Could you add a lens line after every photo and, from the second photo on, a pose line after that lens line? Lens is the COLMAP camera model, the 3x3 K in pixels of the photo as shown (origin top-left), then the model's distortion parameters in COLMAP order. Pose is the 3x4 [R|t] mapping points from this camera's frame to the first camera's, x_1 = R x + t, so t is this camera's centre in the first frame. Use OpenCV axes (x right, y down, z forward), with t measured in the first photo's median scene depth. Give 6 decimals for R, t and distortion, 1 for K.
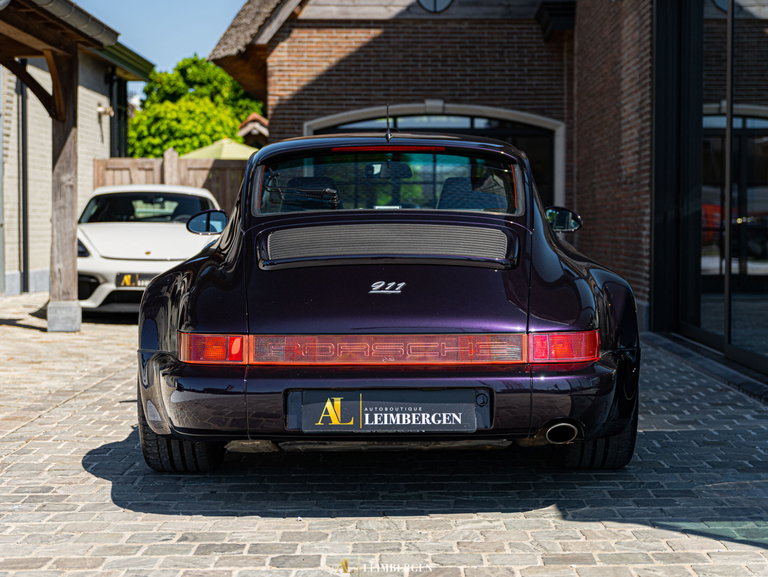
lens RADIAL K [[1500.4, 0, 388.1], [0, 1500.4, 284.4], [0, 0, 1]] dist [-0.008532, 0.000000]
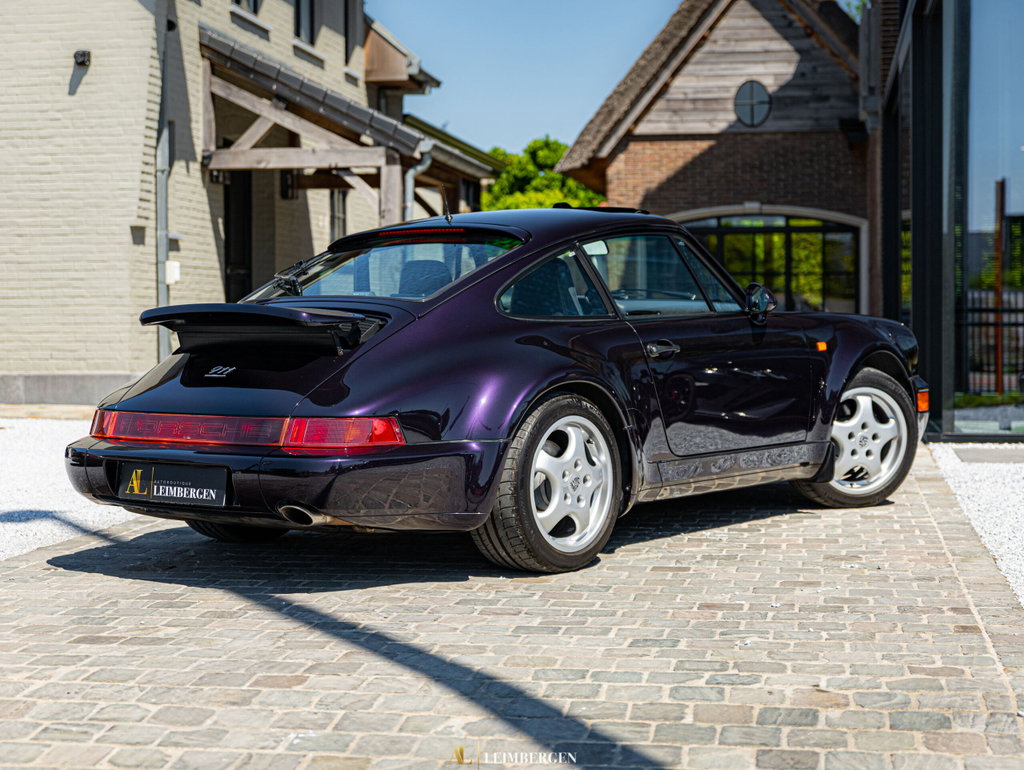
lens RADIAL K [[1929.2, 0, 513.7], [0, 1929.2, 393.4], [0, 0, 1]] dist [-0.016128, 0.000000]
pose [[0.989527, -0.001550, -0.144340, 0.064154], [0.001252, 0.999997, -0.002157, 0.027004], [0.144342, 0.001954, 0.989526, -0.495331]]
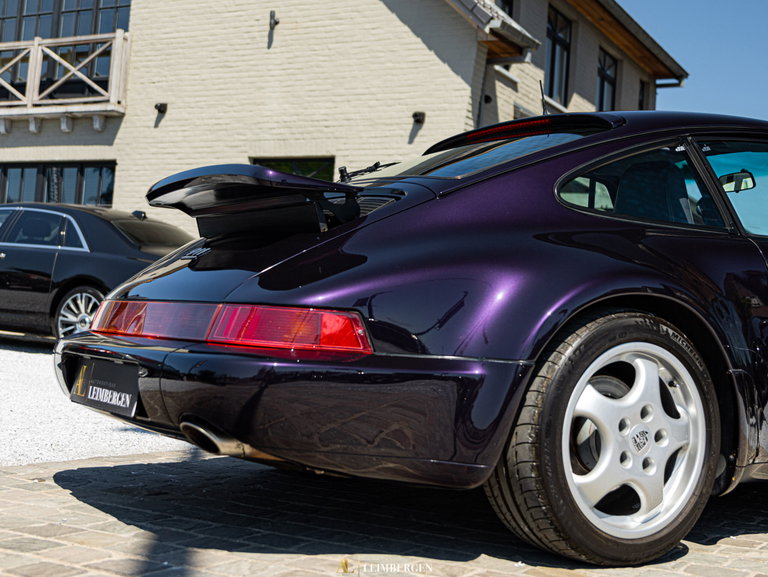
lens RADIAL K [[1144.8, 0, 369.8], [0, 1144.8, 262.5], [0, 0, 1]] dist [-0.009971, 0.000000]
pose [[0.881118, 0.031912, -0.471819, 0.061991], [-0.088262, 0.991286, -0.097782, 0.037933], [0.464587, 0.127801, 0.876257, -0.285741]]
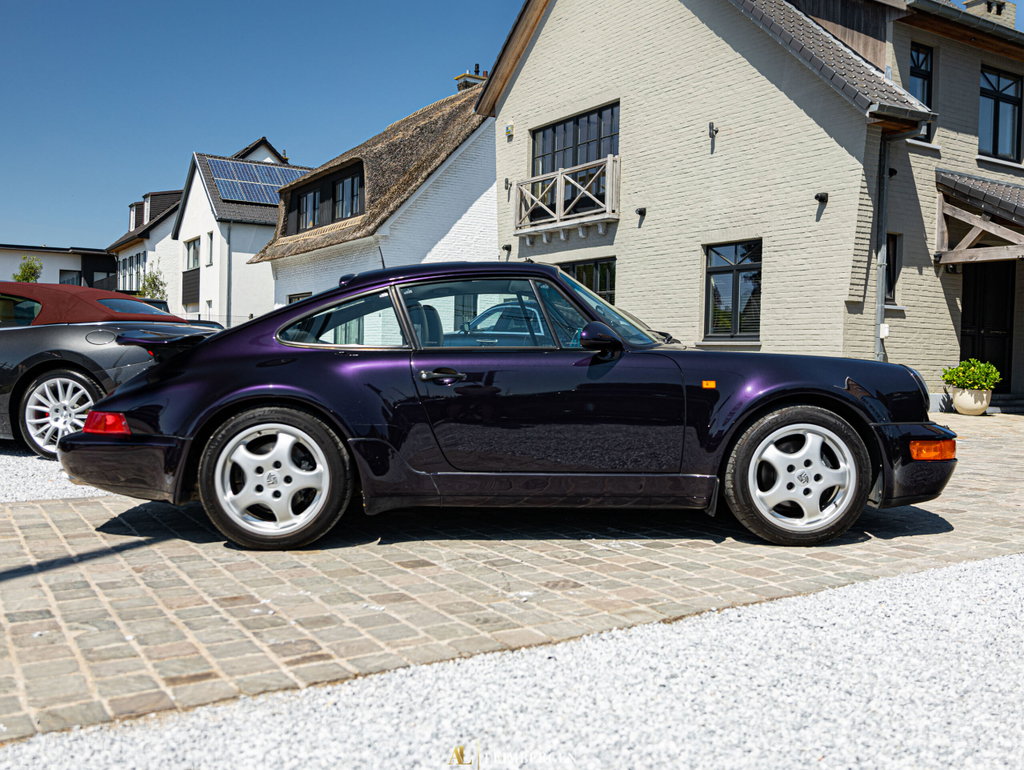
lens RADIAL K [[972.1, 0, 514.9], [0, 972.1, 385.3], [0, 0, 1]] dist [0.004963, 0.000000]
pose [[0.532747, 0.039100, -0.845371, 0.244017], [-0.058400, 0.998249, 0.009368, 0.016130], [0.844257, 0.044379, 0.534098, -0.210883]]
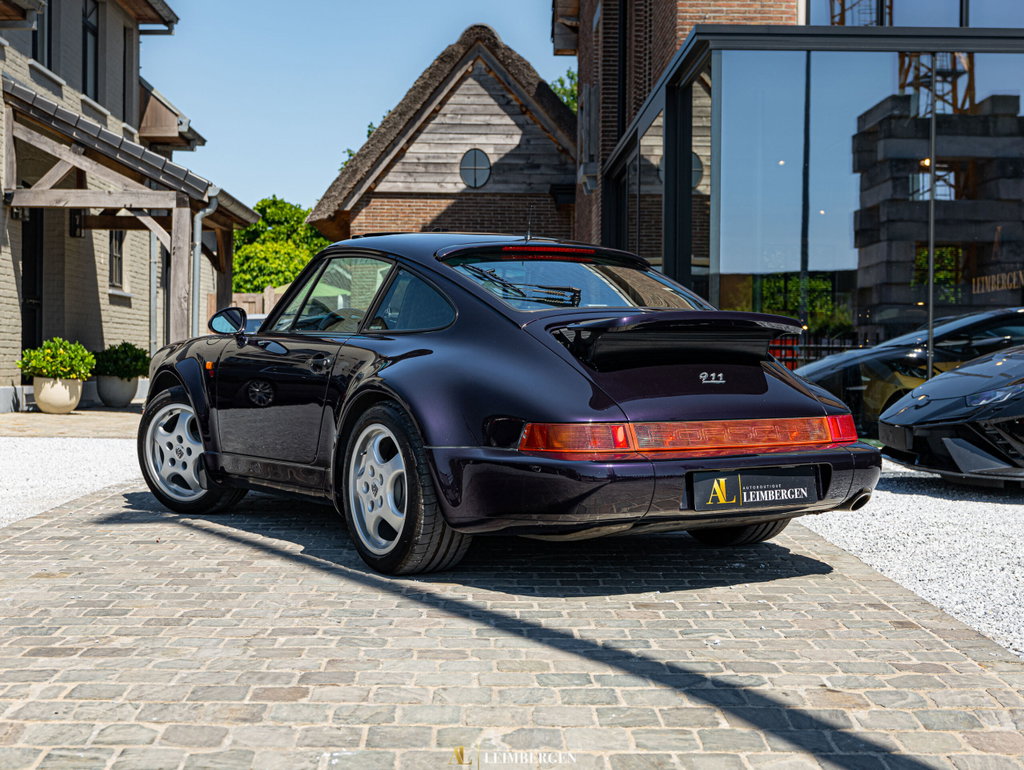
lens RADIAL K [[1613.4, 0, 517.3], [0, 1613.4, 381.0], [0, 0, 1]] dist [-0.000574, 0.000000]
pose [[0.999298, 0.005089, 0.037122, 0.016098], [-0.004108, 0.999642, -0.026442, 0.030572], [-0.037243, 0.026271, 0.998961, -0.449990]]
